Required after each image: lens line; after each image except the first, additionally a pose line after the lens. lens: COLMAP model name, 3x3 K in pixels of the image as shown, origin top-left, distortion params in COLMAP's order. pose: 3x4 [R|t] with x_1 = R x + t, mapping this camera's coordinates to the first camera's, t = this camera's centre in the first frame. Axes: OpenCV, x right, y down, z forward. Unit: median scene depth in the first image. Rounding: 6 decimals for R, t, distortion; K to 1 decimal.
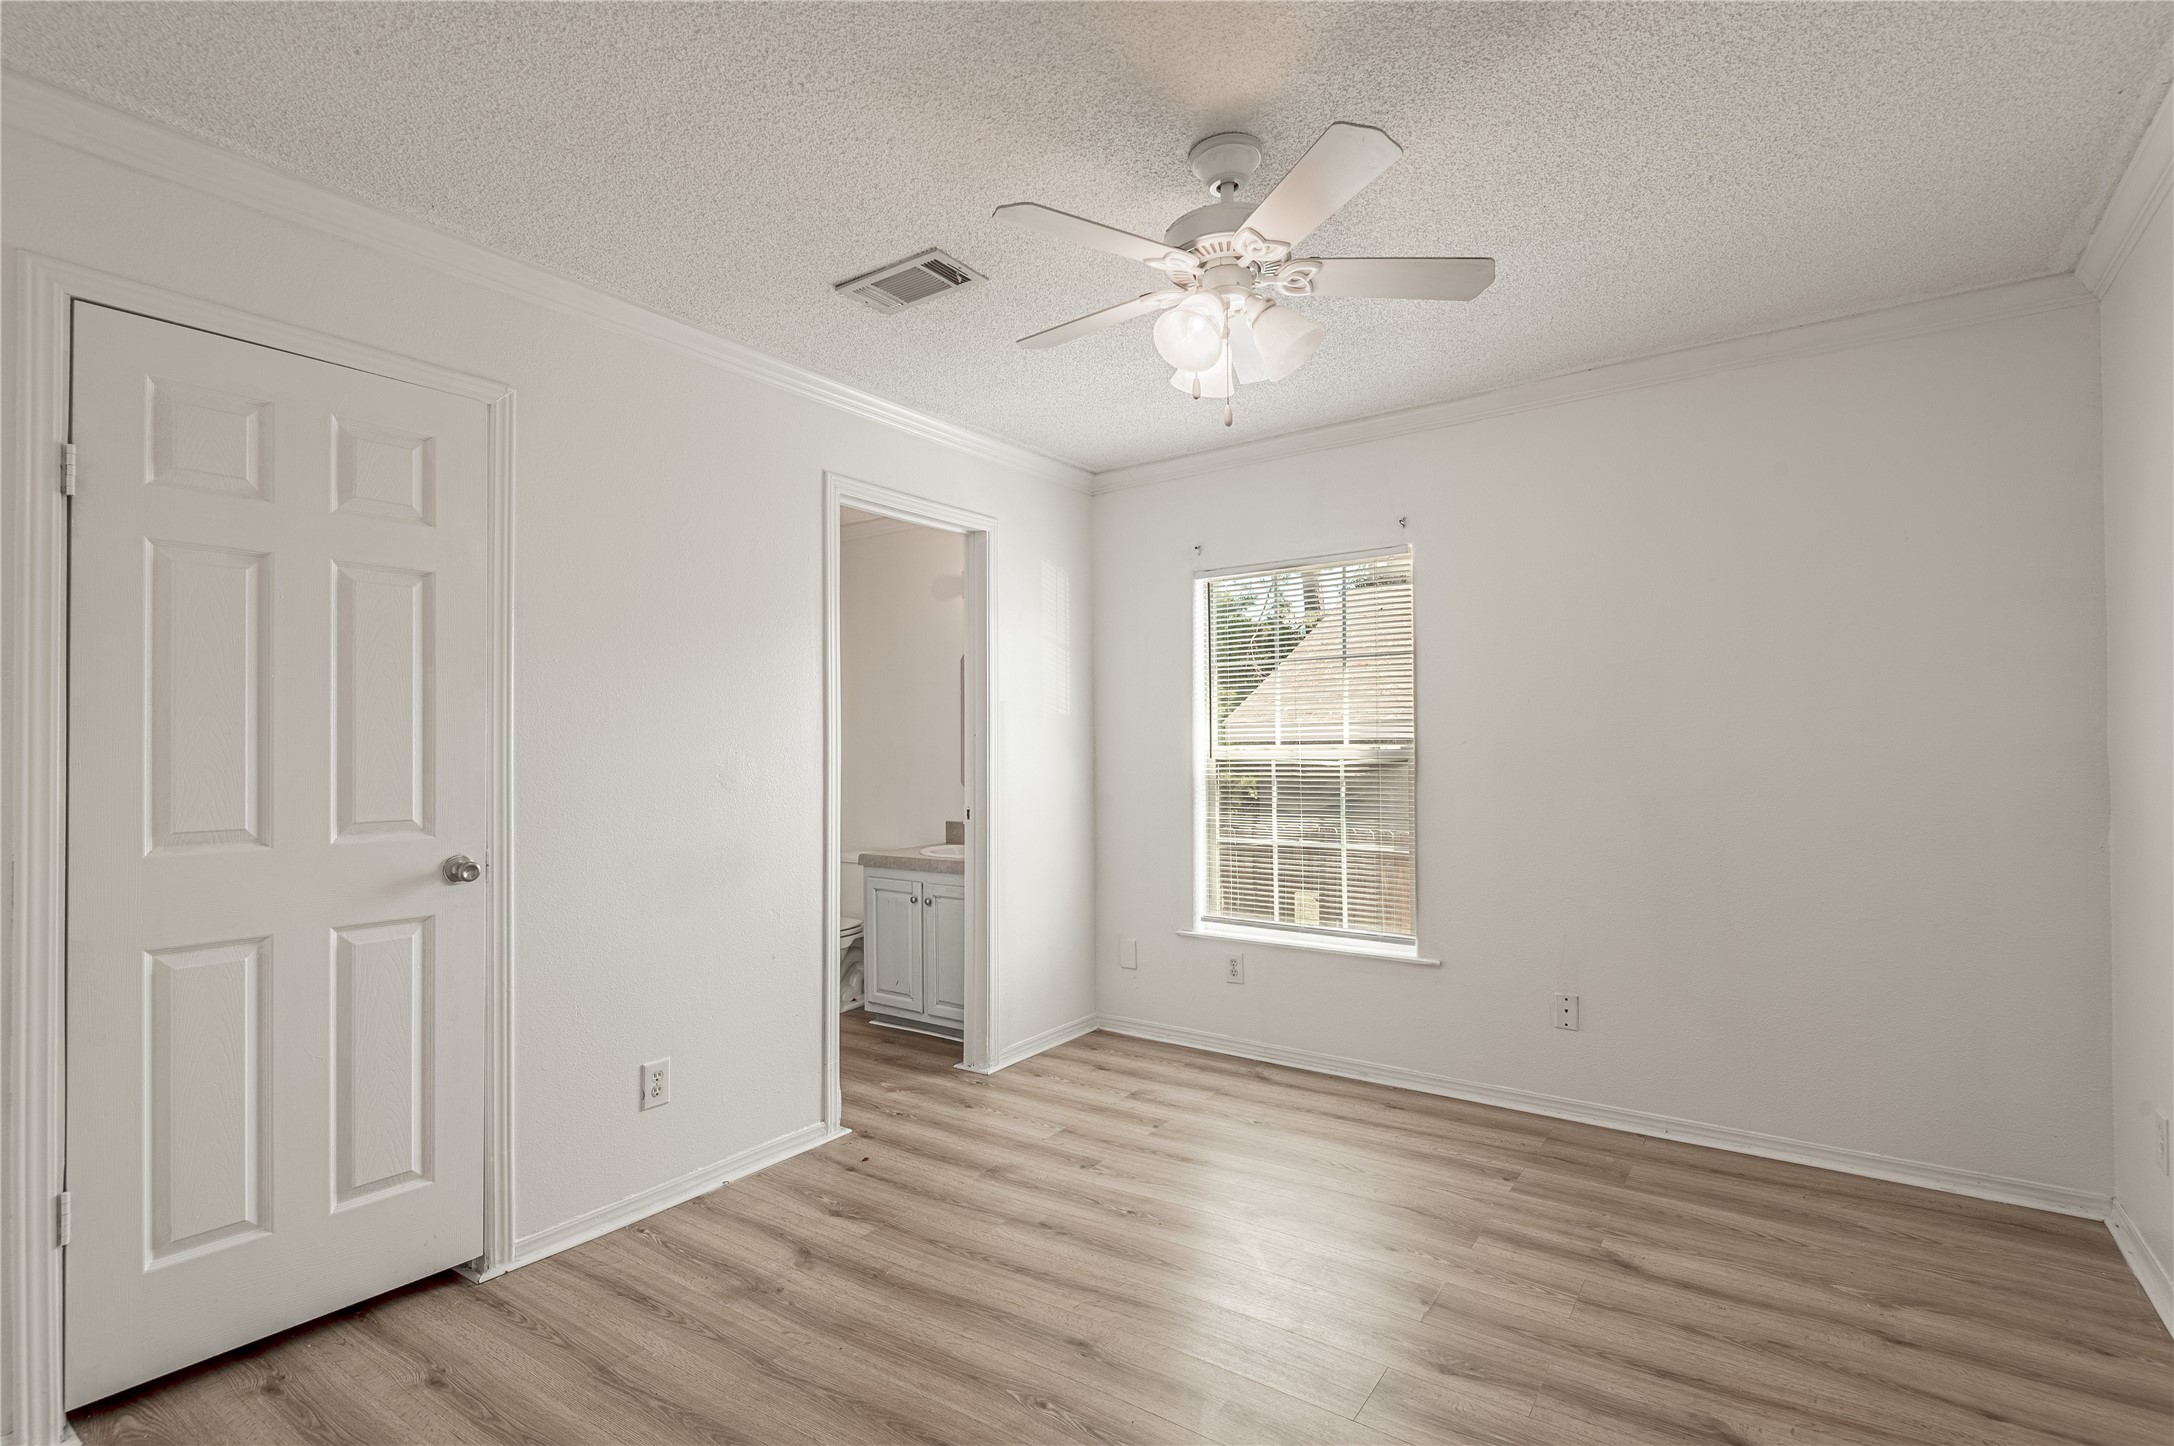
lens RADIAL K [[1028.0, 0, 1087.0], [0, 1028.0, 771.9], [0, 0, 1]] dist [0.029105, -0.019261]
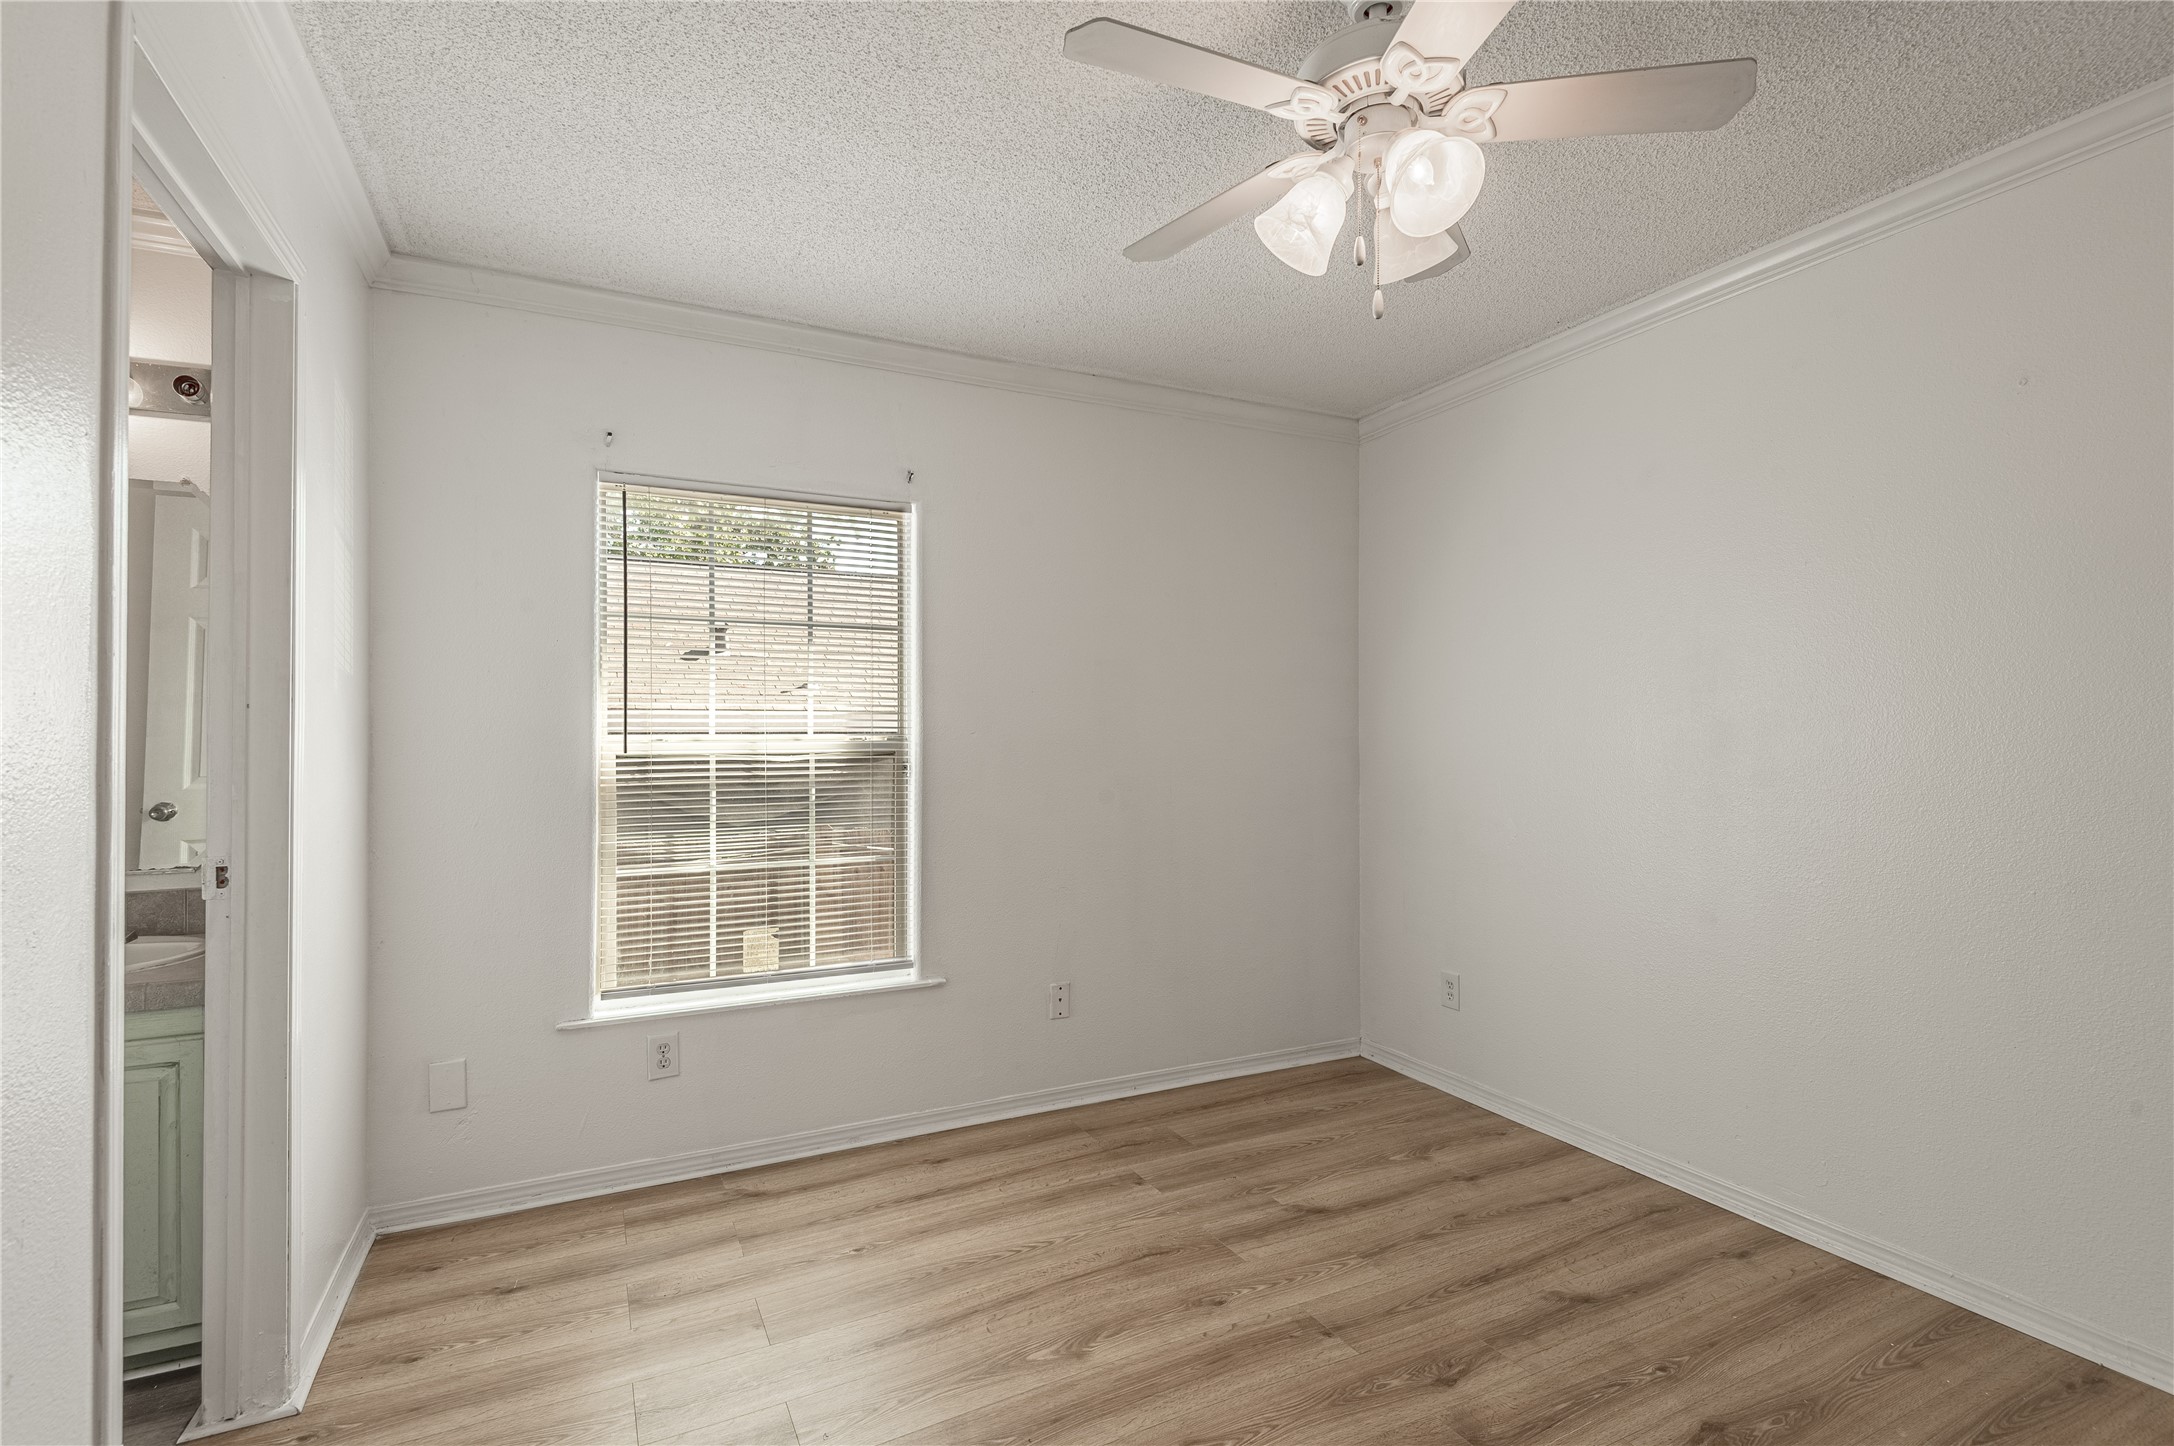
lens RADIAL K [[998.6, 0, 1102.1], [0, 998.6, 756.2], [0, 0, 1]] dist [0.055258, -0.041584]
pose [[0.473628, -0.007619, 0.880692, -0.336402], [0.021354, 0.999768, -0.002834, -0.003174], [-0.880466, 0.020149, 0.473681, 0.443266]]
